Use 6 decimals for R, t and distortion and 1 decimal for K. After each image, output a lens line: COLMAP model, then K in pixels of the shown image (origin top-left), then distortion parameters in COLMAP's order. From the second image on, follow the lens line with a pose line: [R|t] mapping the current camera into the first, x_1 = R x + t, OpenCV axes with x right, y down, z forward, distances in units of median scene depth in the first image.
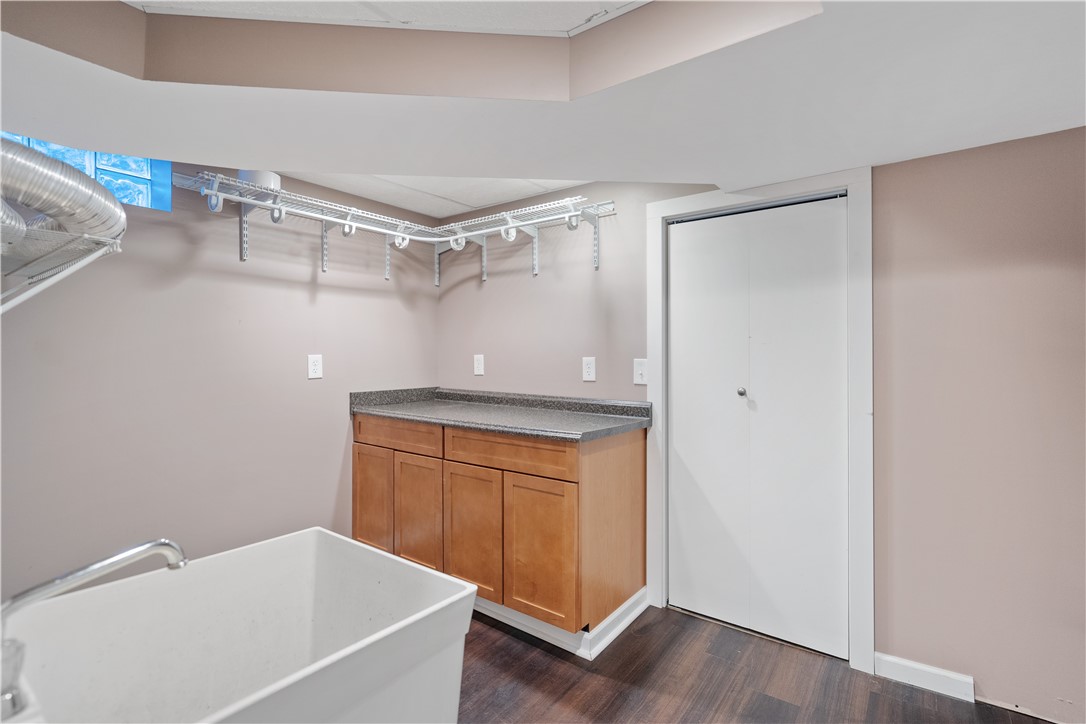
lens RADIAL K [[498.8, 0, 549.8], [0, 498.8, 356.2], [0, 0, 1]] dist [-0.003697, 0.001496]
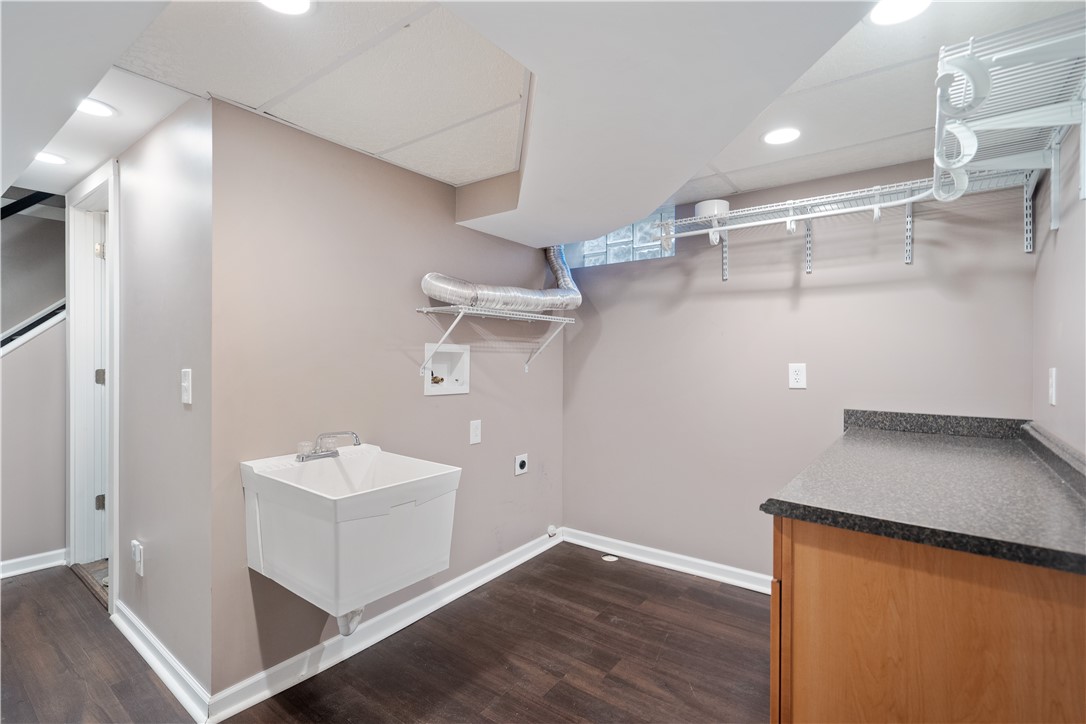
lens RADIAL K [[498.8, 0, 549.1], [0, 498.8, 360.0], [0, 0, 1]] dist [-0.003697, 0.001496]
pose [[-0.009491, 0.003667, -0.999948, 0.476232], [-0.019049, 0.999811, 0.003847, -0.003855], [0.999774, 0.019085, -0.009419, 0.534087]]
